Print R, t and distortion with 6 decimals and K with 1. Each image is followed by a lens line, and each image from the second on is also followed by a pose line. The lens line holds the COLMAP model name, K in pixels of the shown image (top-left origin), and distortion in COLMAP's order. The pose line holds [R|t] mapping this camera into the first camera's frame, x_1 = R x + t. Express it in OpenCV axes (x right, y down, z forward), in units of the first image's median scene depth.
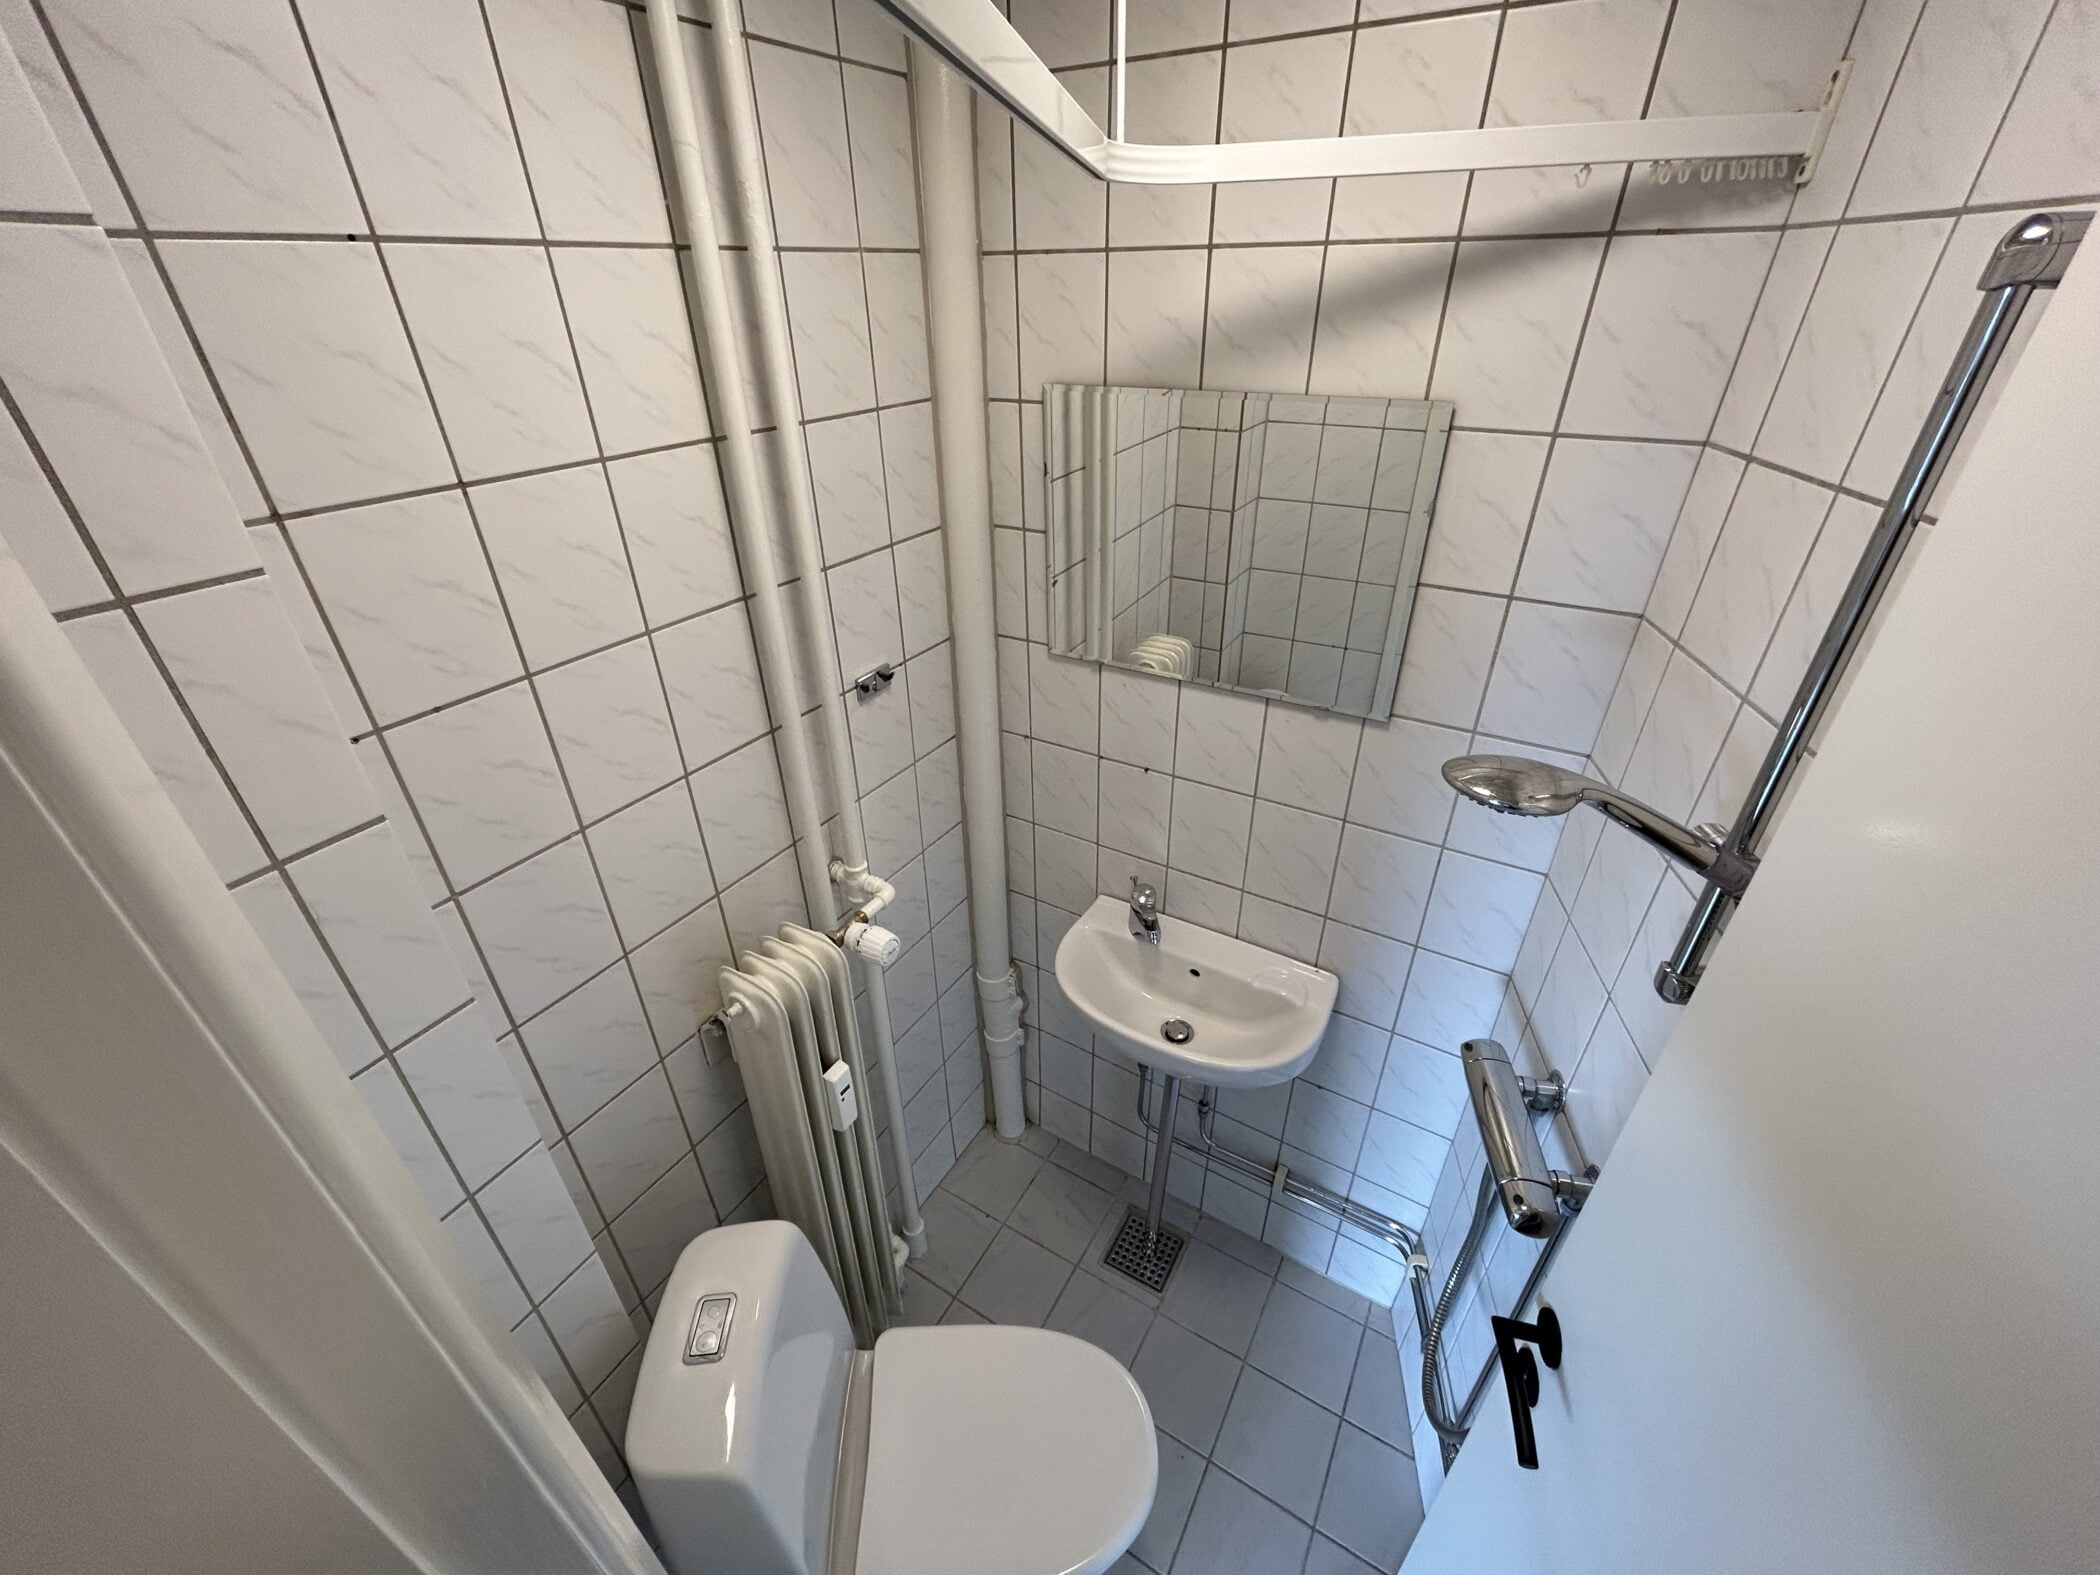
lens RADIAL K [[852.1, 0, 1050.0], [0, 852.1, 787.5], [0, 0, 1]] dist [0.002401, 0.000060]
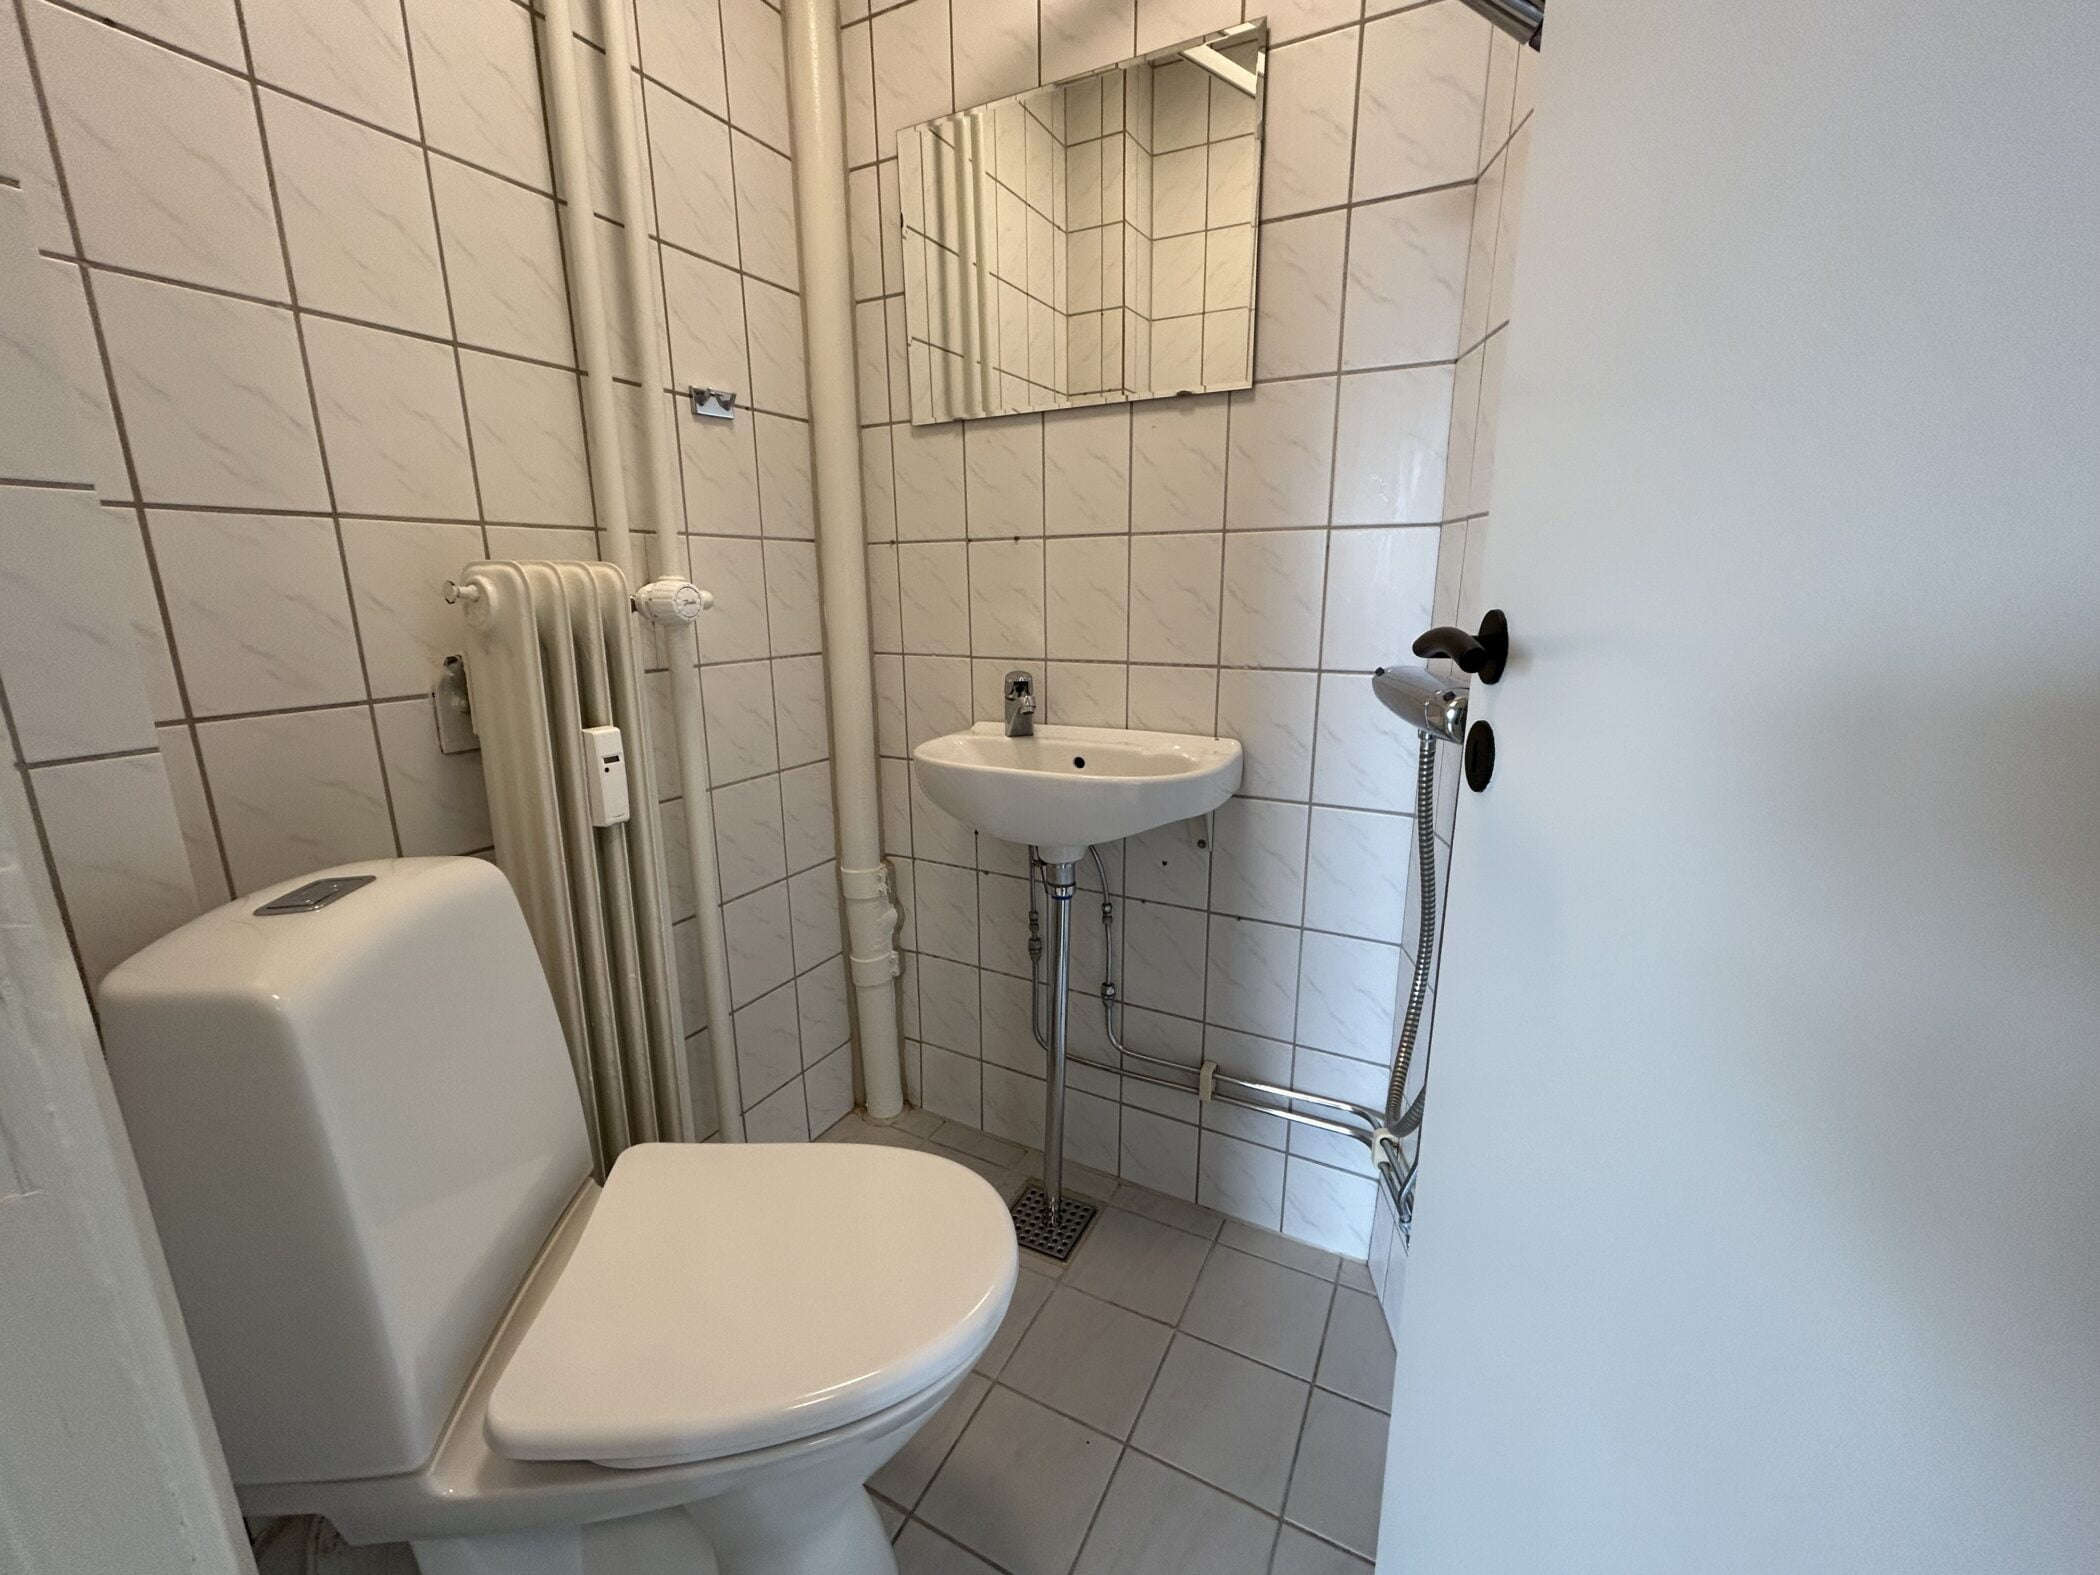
lens RADIAL K [[851.4, 0, 1045.6], [0, 851.4, 782.9], [0, 0, 1]] dist [0.003351, 0.000008]
pose [[0.998485, -0.008201, 0.054404, 0.088701], [0.024160, 0.953743, -0.299652, 0.486285], [-0.049430, 0.300512, 0.952496, 0.191571]]
